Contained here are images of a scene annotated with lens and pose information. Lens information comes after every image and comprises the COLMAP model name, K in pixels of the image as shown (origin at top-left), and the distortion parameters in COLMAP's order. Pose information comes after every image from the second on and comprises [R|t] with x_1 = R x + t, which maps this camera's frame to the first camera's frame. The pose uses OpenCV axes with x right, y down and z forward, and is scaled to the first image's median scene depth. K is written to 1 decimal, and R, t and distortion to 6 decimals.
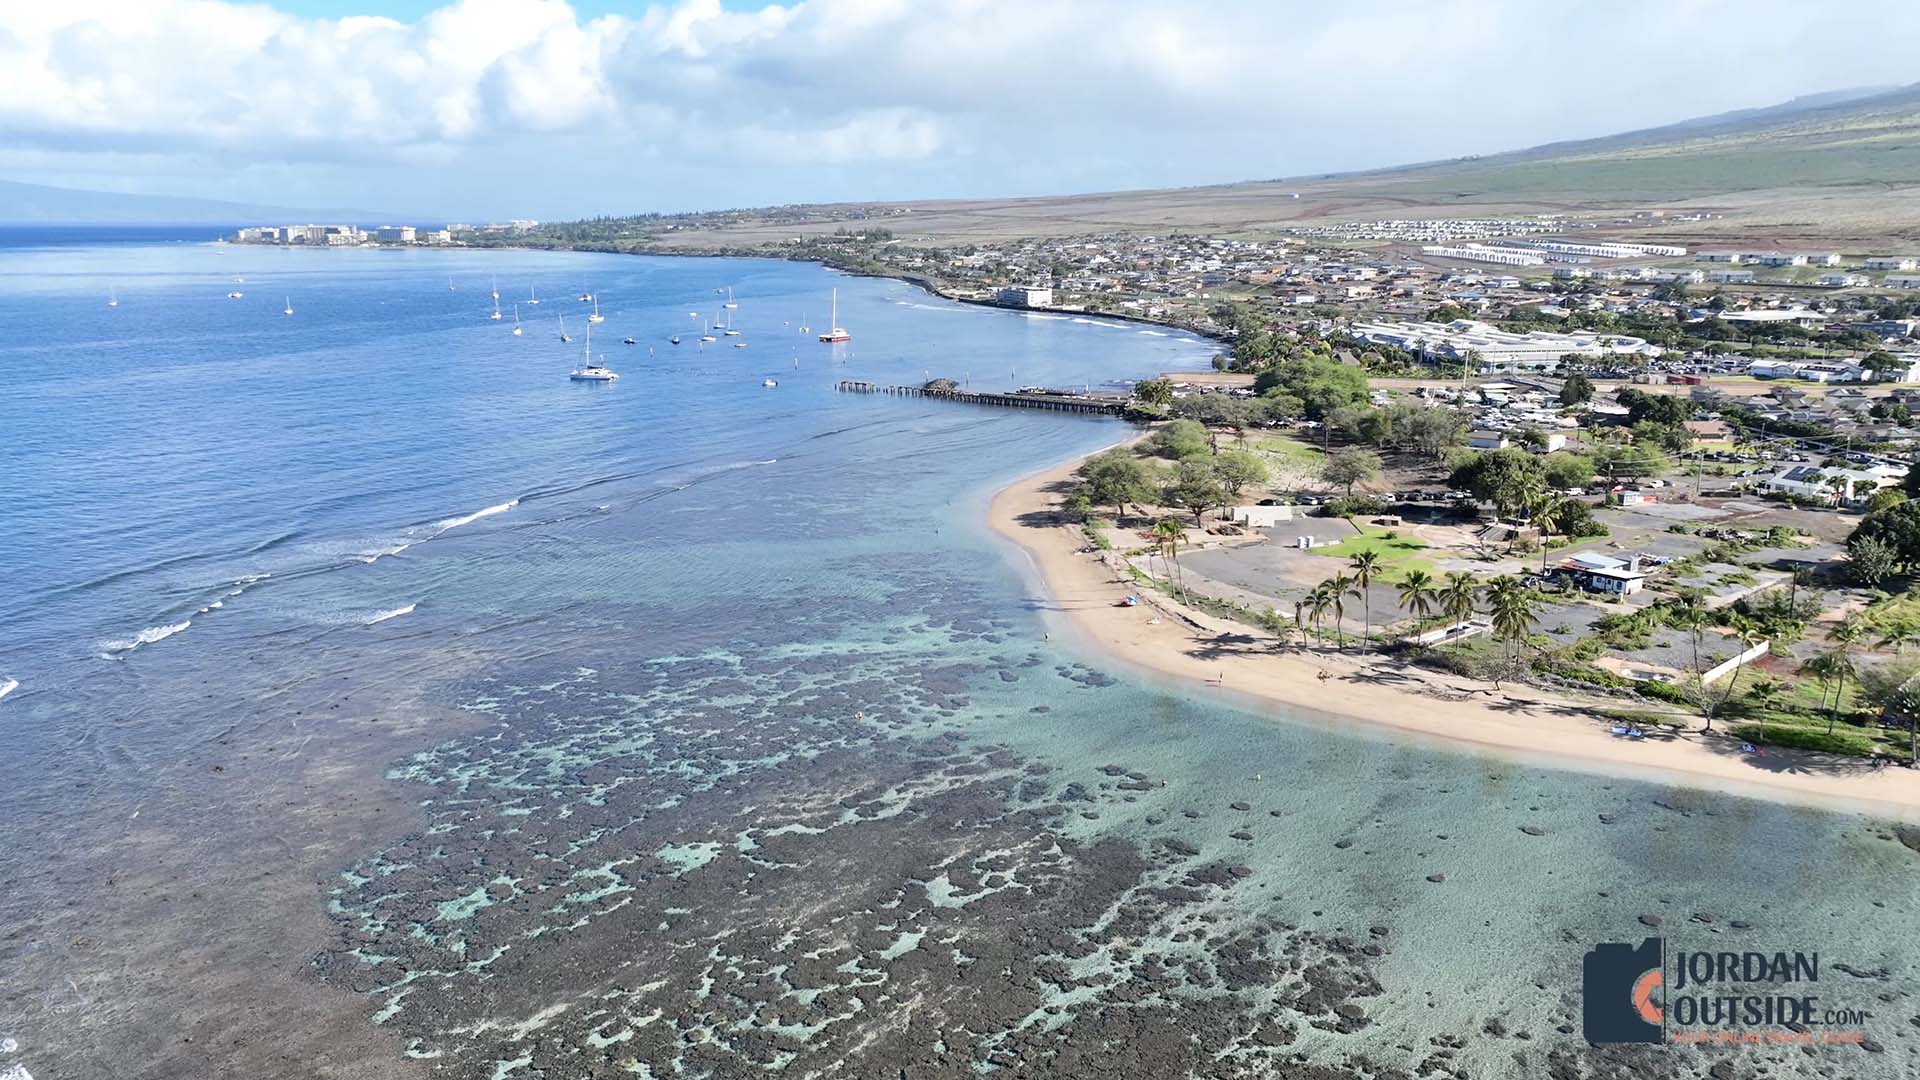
lens RADIAL K [[1484.2, 0, 931.5], [0, 1484.2, 539.0], [0, 0, 1]] dist [0.049498, -0.001177]
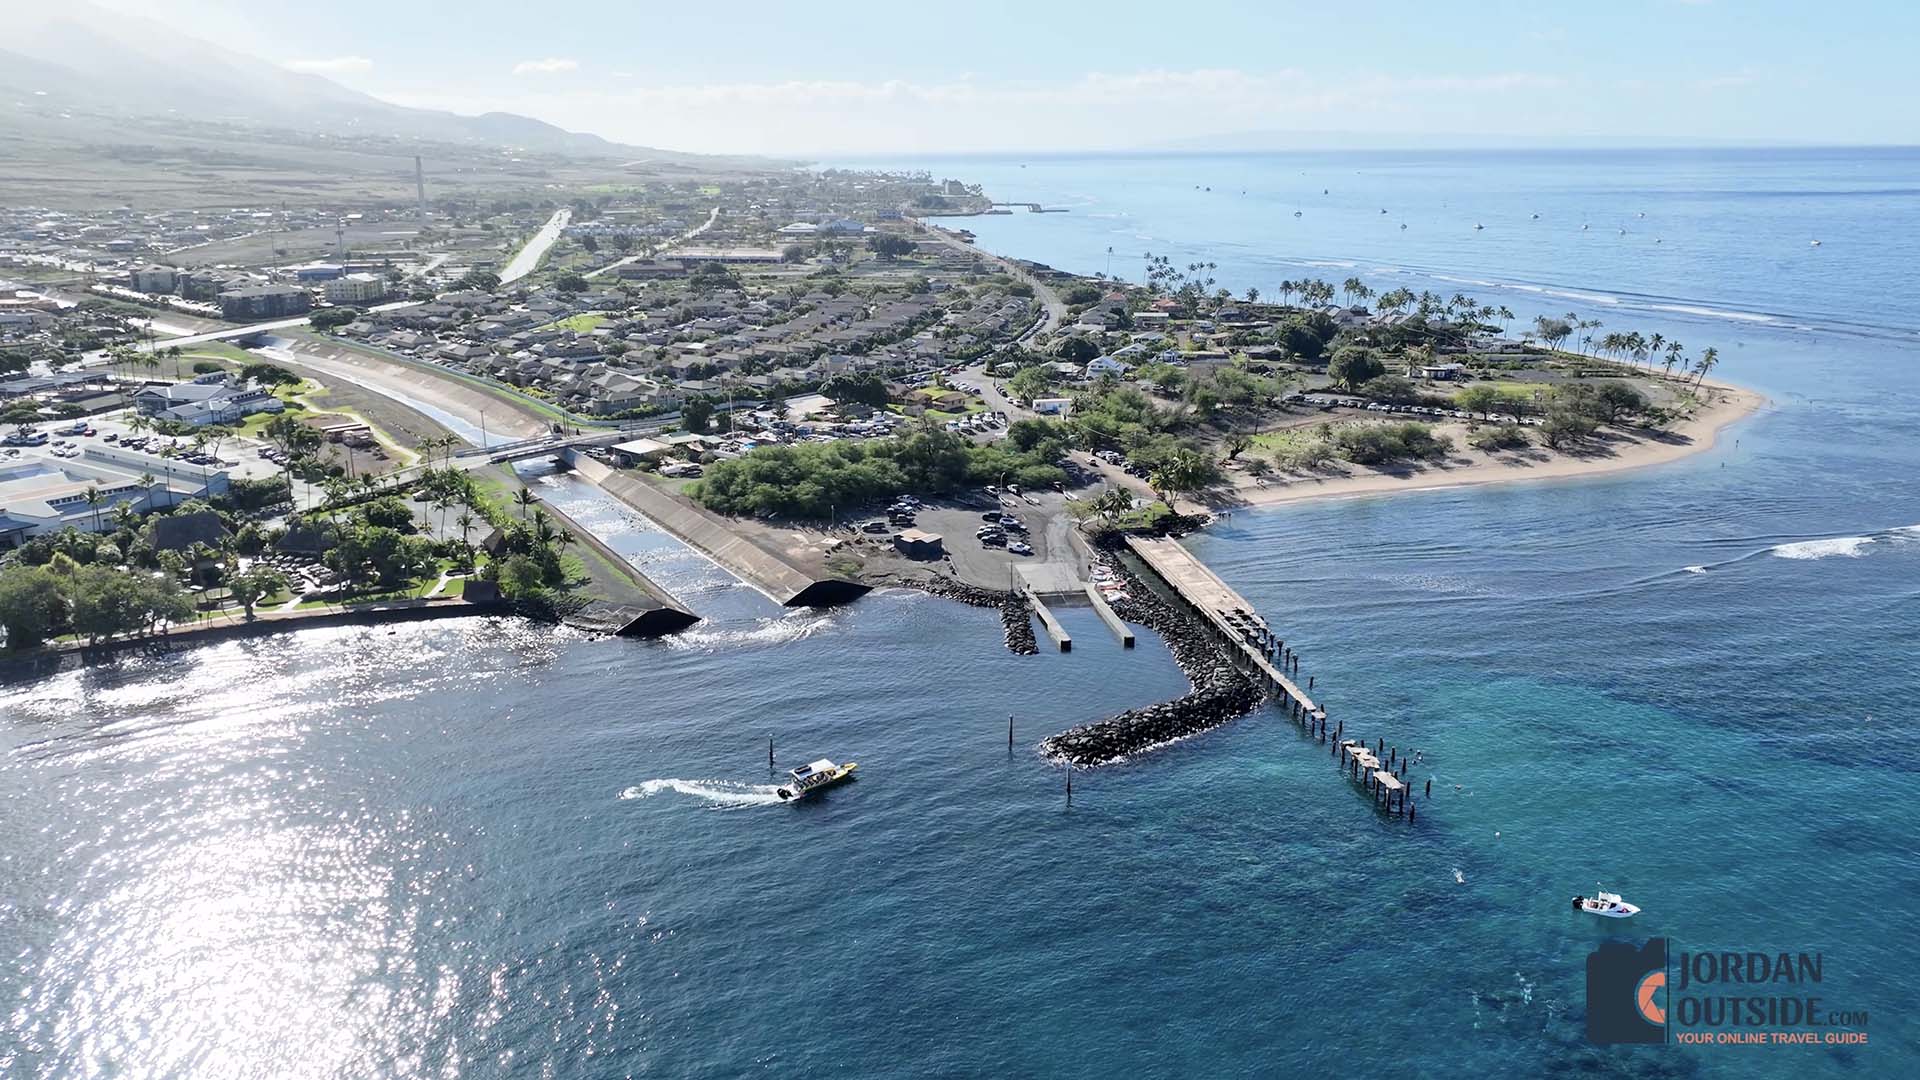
lens RADIAL K [[1475.7, 0, 961.7], [0, 1475.7, 549.2], [0, 0, 1]] dist [0.001572, 0.013971]
pose [[-0.723143, -0.176986, 0.667638, -0.398281], [0.152916, 0.901602, 0.404636, -0.608329], [-0.673559, 0.394702, -0.624923, 2.560467]]
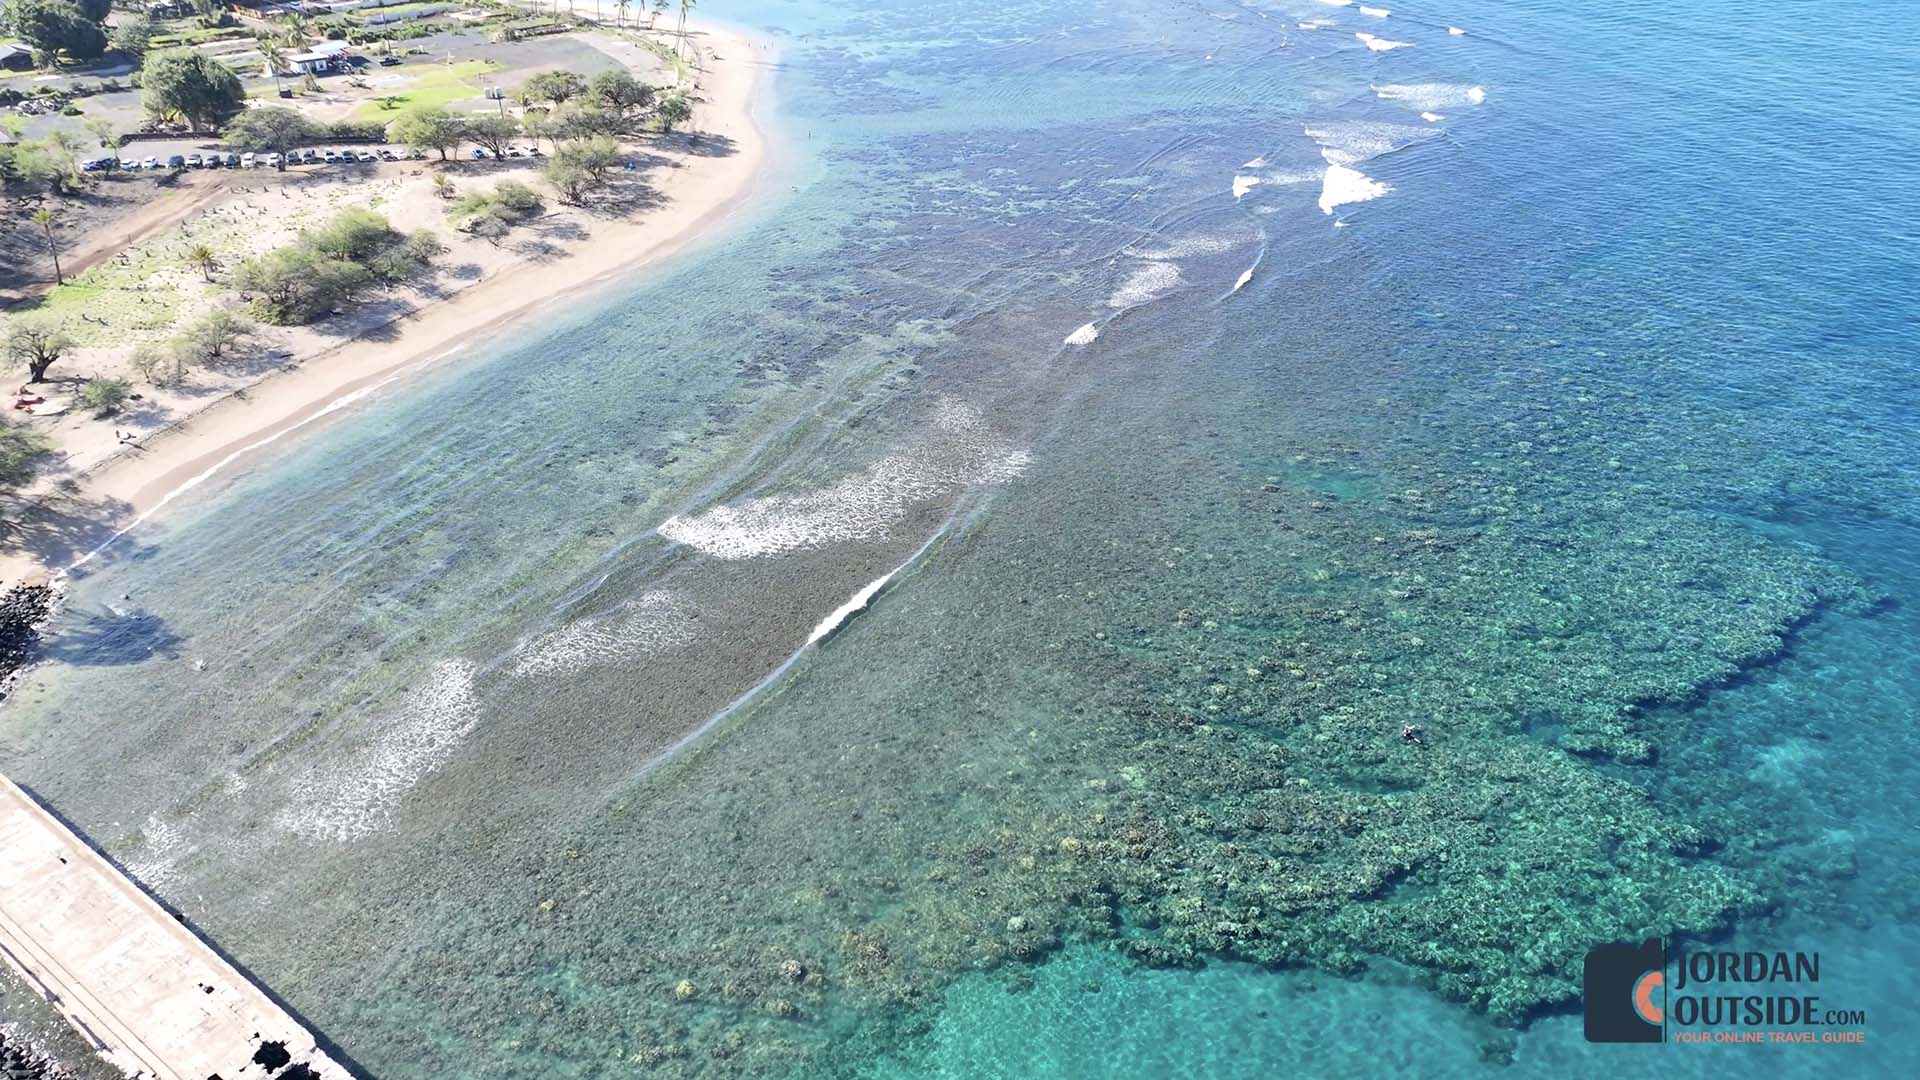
lens RADIAL K [[1475.7, 0, 961.7], [0, 1475.7, 549.2], [0, 0, 1]] dist [0.001572, 0.013971]
pose [[-0.999999, -0.001692, -0.000025, -0.089433], [-0.001249, 0.727878, 0.685705, -0.507356], [-0.001142, 0.685704, -0.727879, 2.072514]]
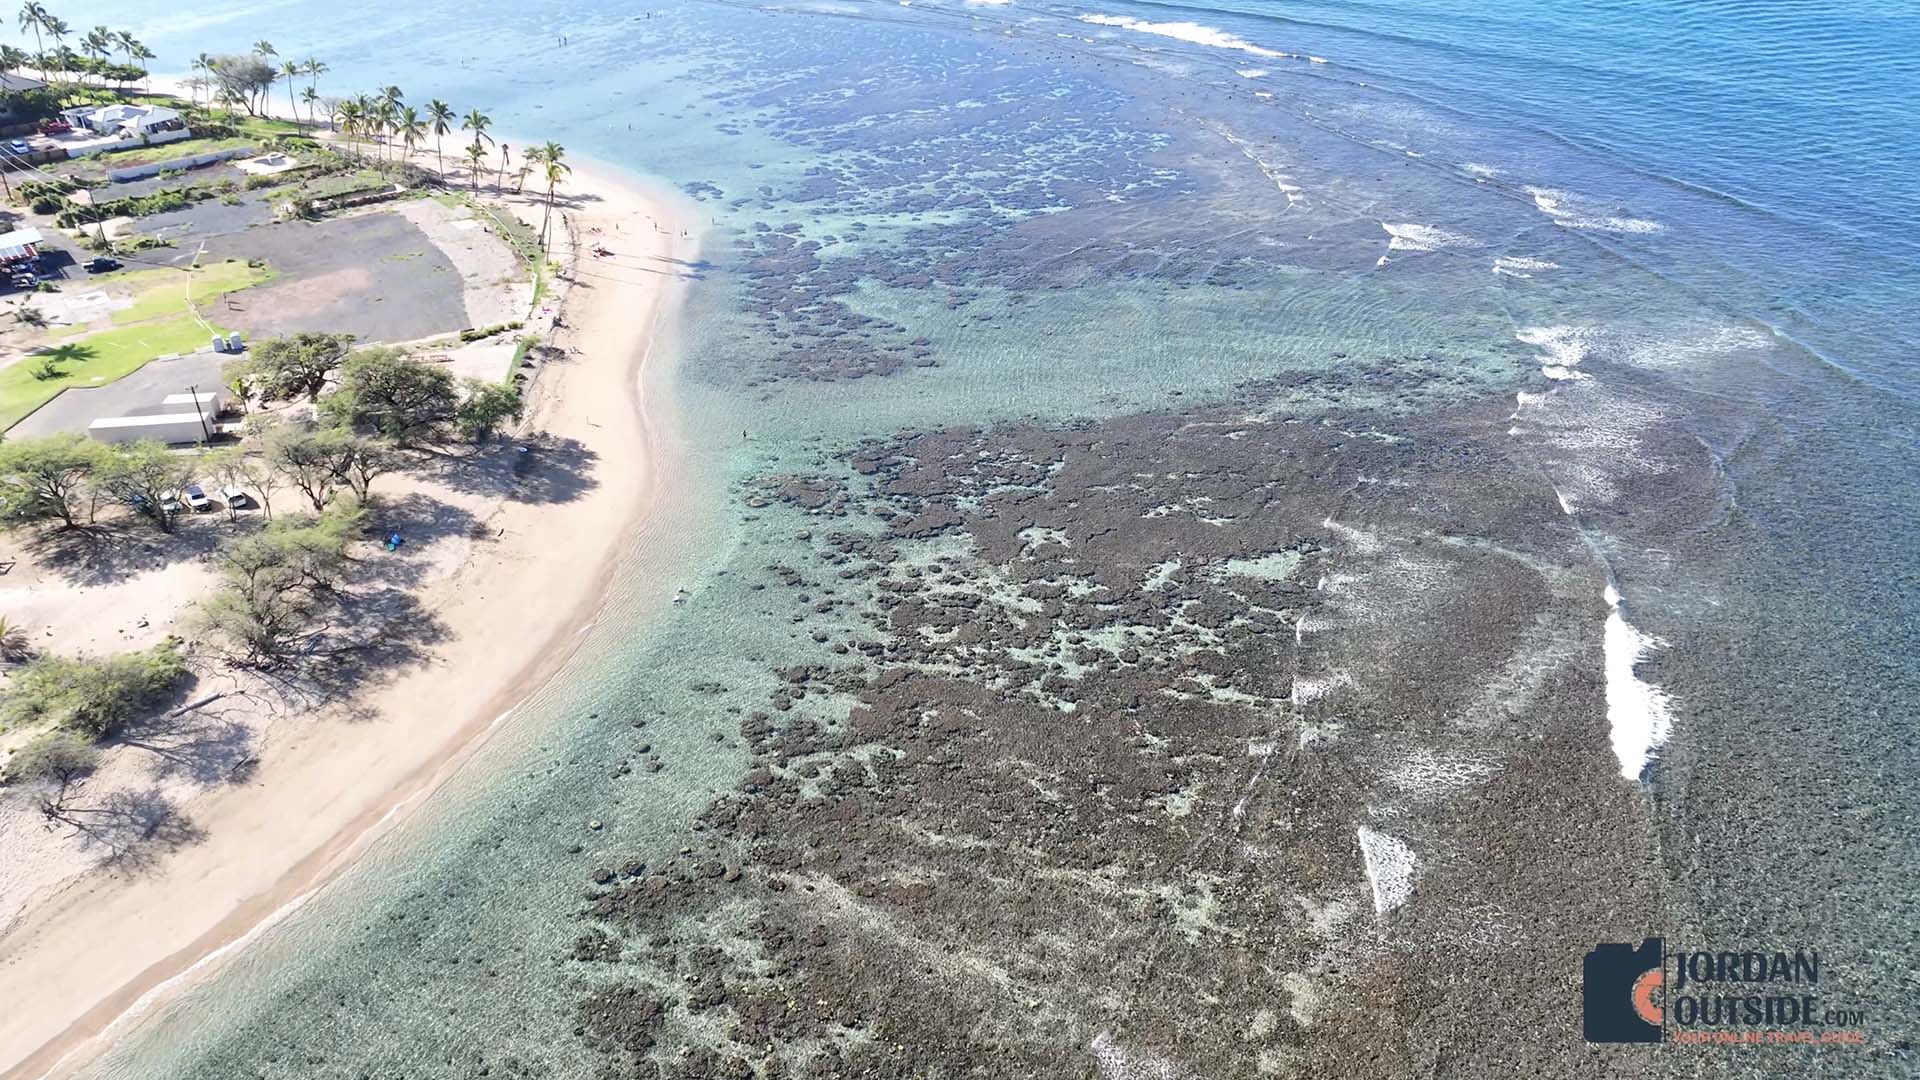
lens RADIAL K [[1475.7, 0, 961.7], [0, 1475.7, 549.2], [0, 0, 1]] dist [0.001572, 0.013971]
pose [[-0.999987, -0.004549, -0.002108, -0.083558], [-0.004757, 0.727972, 0.685591, -0.406143], [-0.001584, 0.685592, -0.727984, 1.607651]]
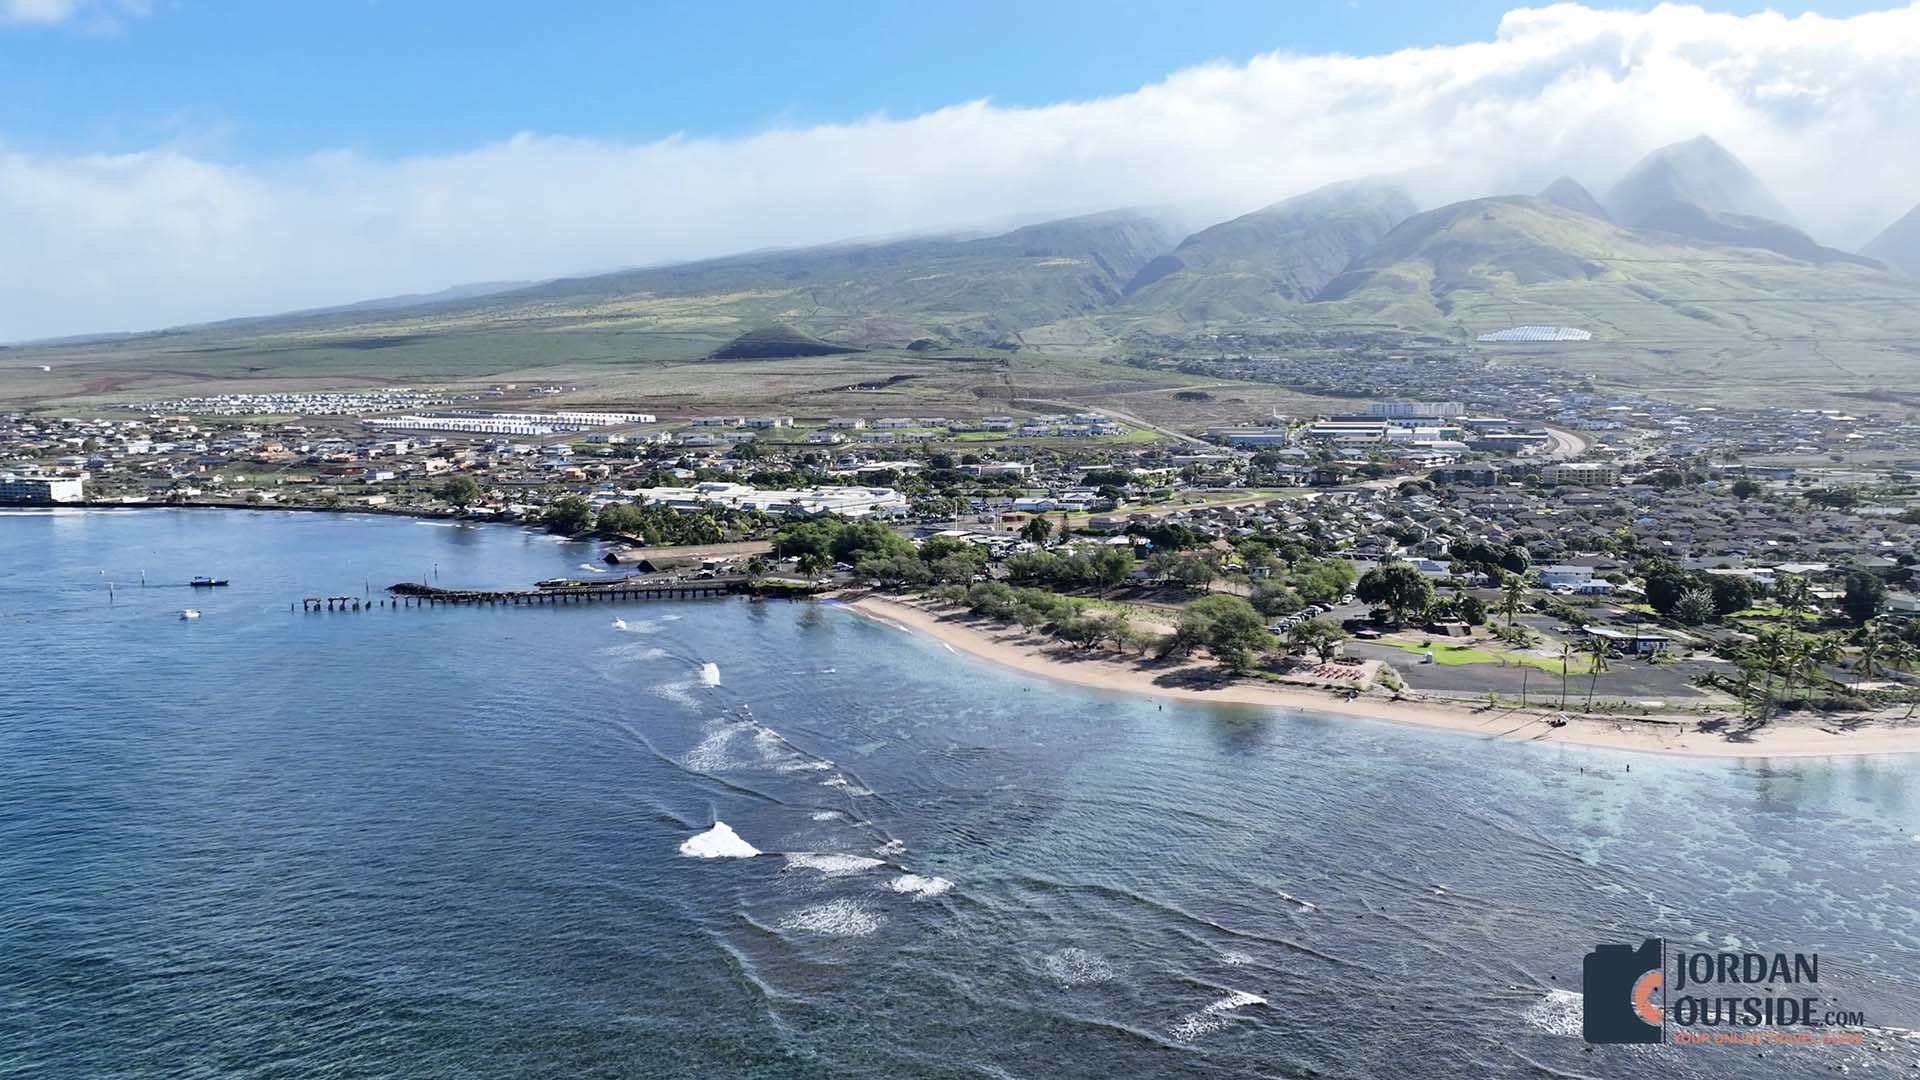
lens RADIAL K [[1475.7, 0, 961.7], [0, 1475.7, 549.2], [0, 0, 1]] dist [0.001572, 0.013971]
pose [[0.638341, -0.077767, 0.765815, -0.861195], [0.161807, 0.986211, -0.034725, -0.102559], [-0.752555, 0.146081, 0.642122, 0.551331]]
